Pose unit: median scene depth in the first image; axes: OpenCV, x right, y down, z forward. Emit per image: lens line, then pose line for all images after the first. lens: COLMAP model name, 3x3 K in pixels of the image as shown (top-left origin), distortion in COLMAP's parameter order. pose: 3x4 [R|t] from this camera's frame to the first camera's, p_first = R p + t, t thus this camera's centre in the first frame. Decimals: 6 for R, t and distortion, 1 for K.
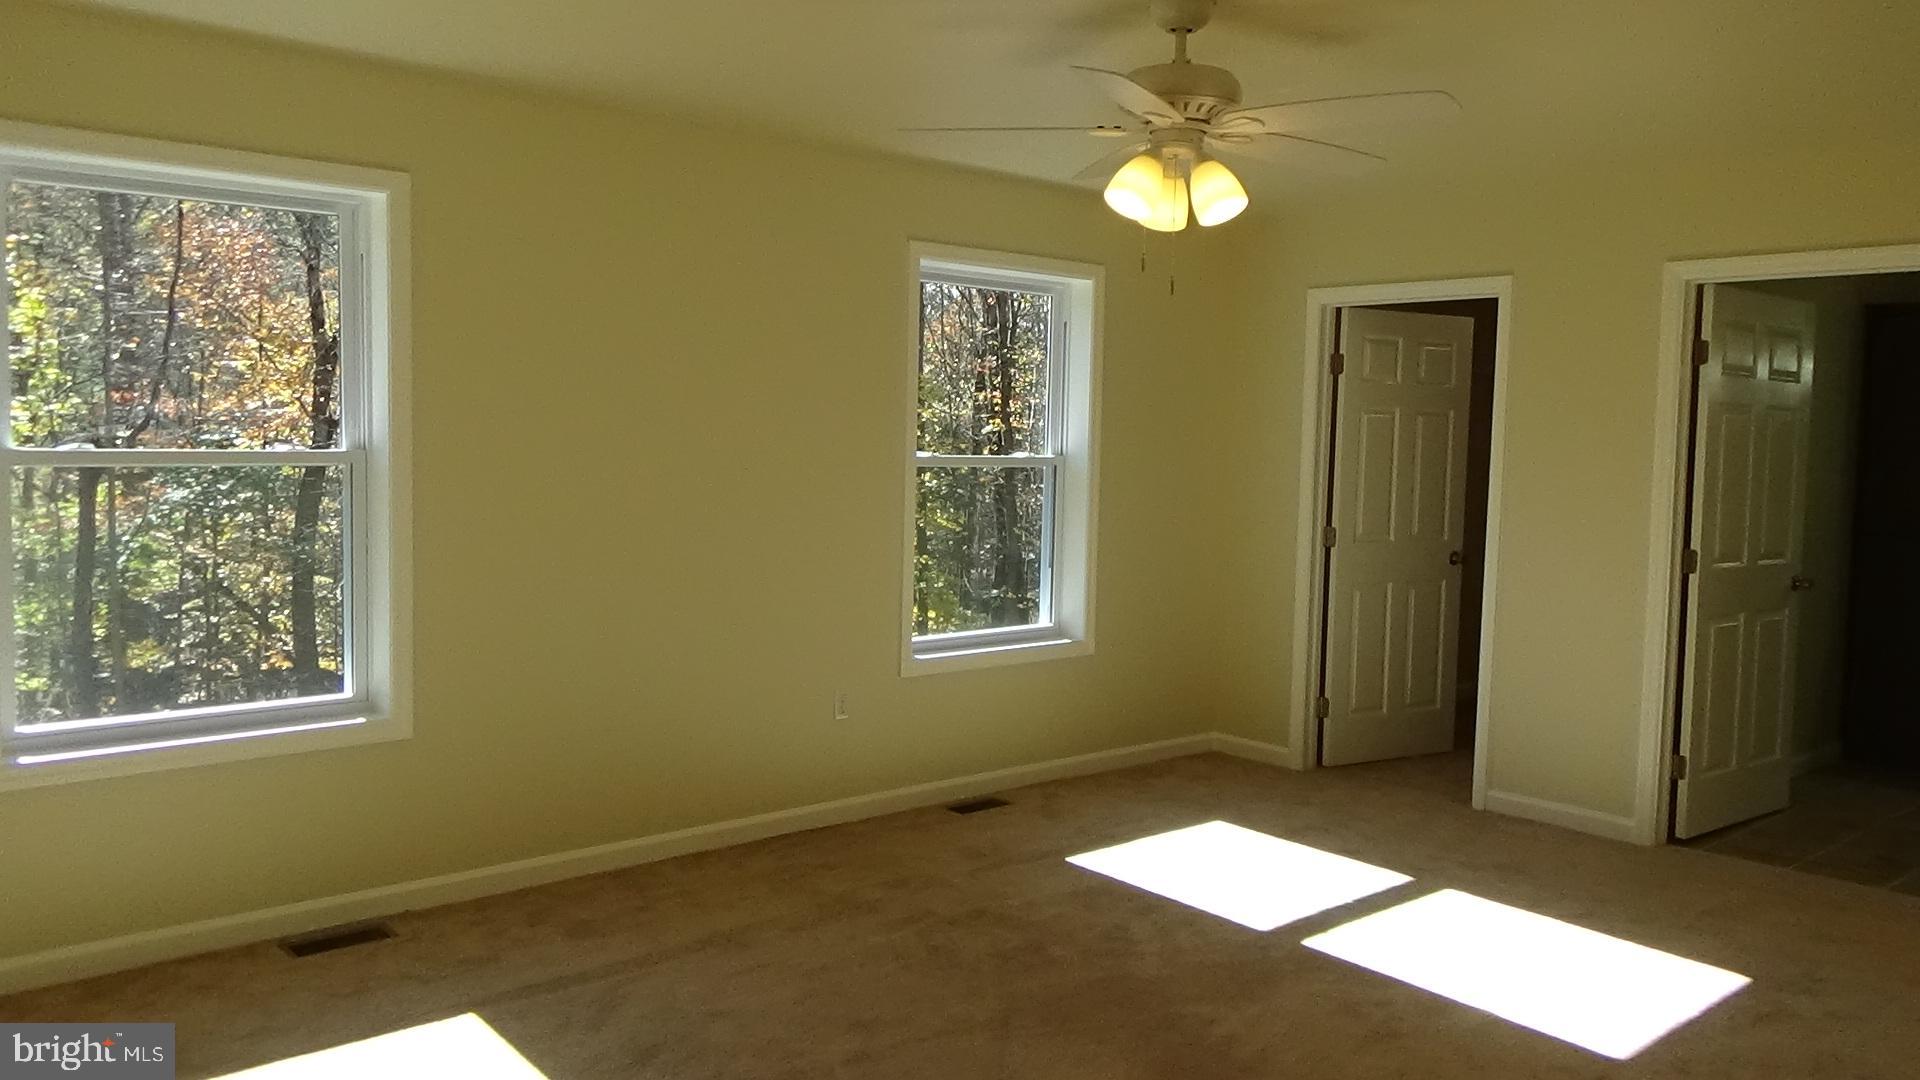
lens RADIAL K [[1468.6, 0, 962.3], [0, 1468.6, 540.6], [0, 0, 1]] dist [-0.016207, 0.006684]
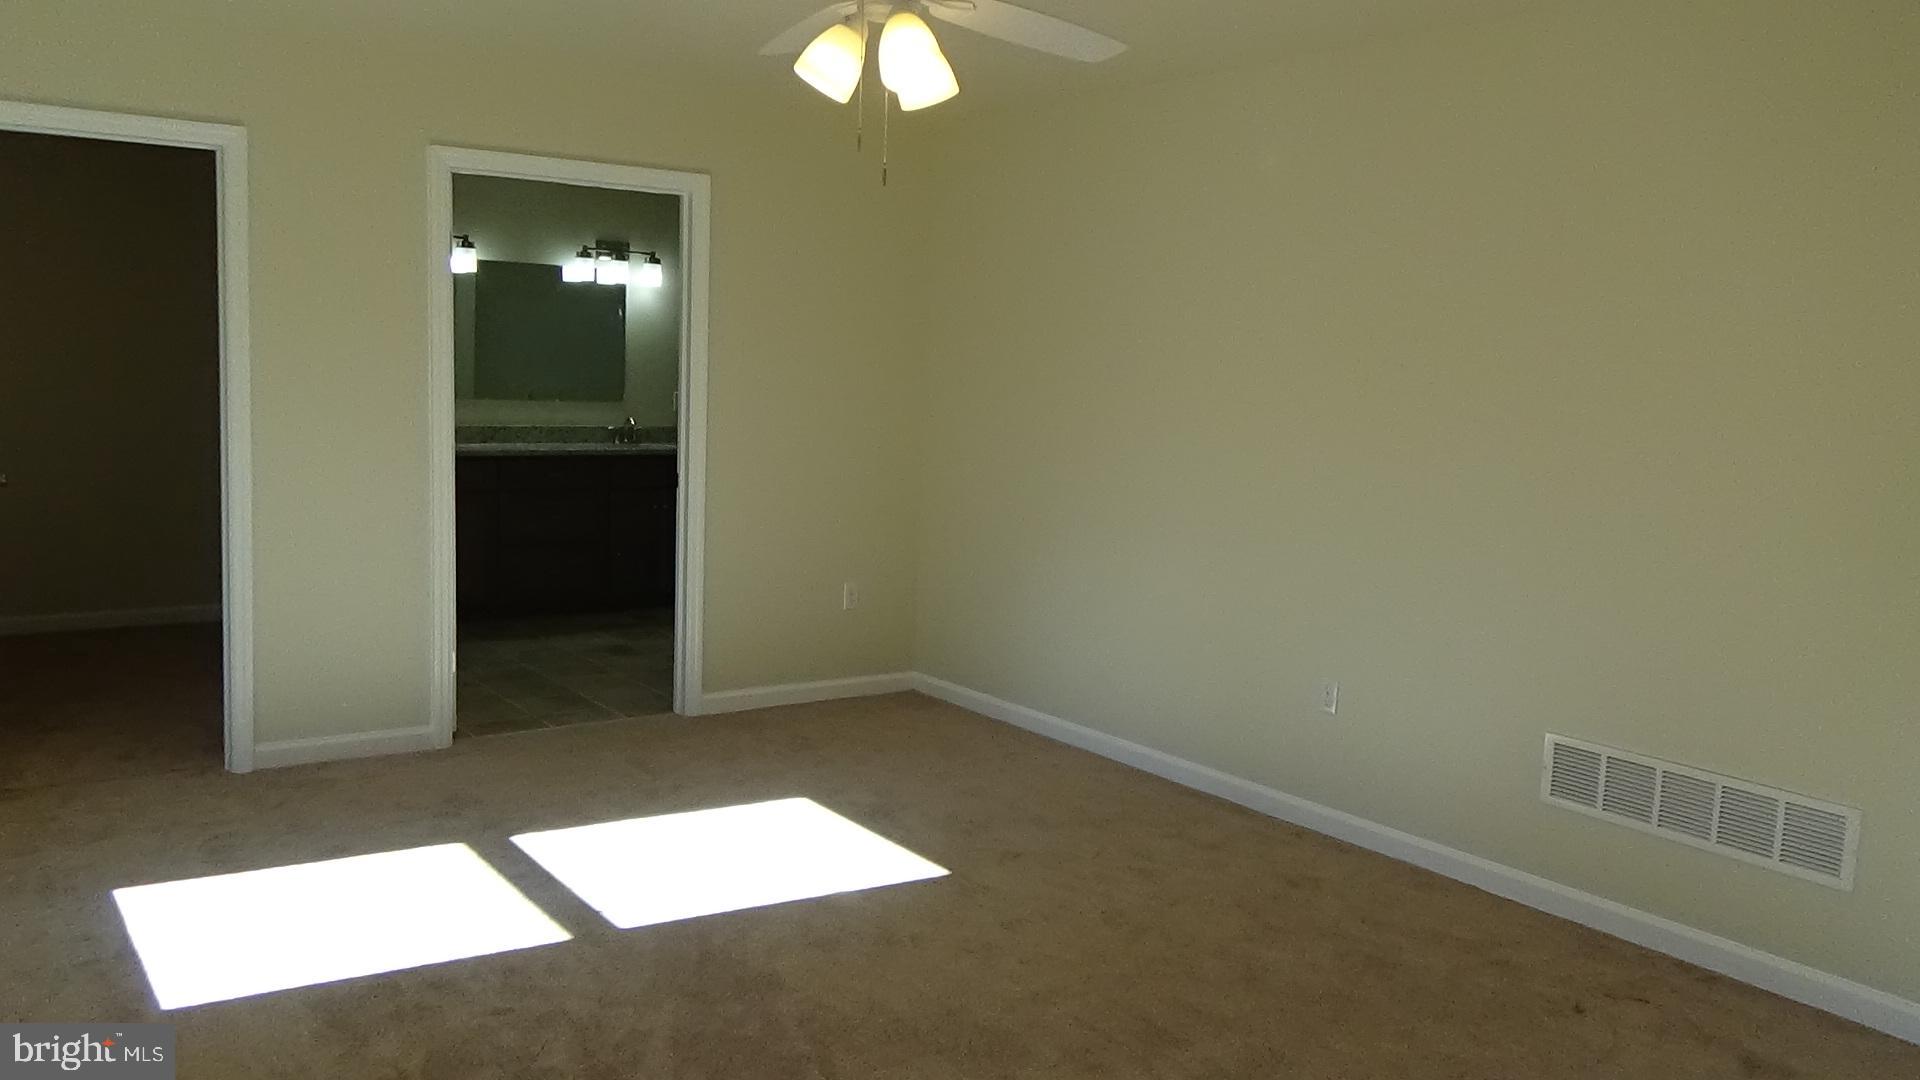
lens RADIAL K [[1468.6, 0, 954.2], [0, 1468.6, 534.1], [0, 0, 1]] dist [-0.016207, 0.006684]
pose [[0.100856, -0.132126, 0.986089, -0.497004], [0.035190, 0.990996, 0.129184, -0.054062], [-0.994279, 0.021671, 0.104597, 0.611128]]
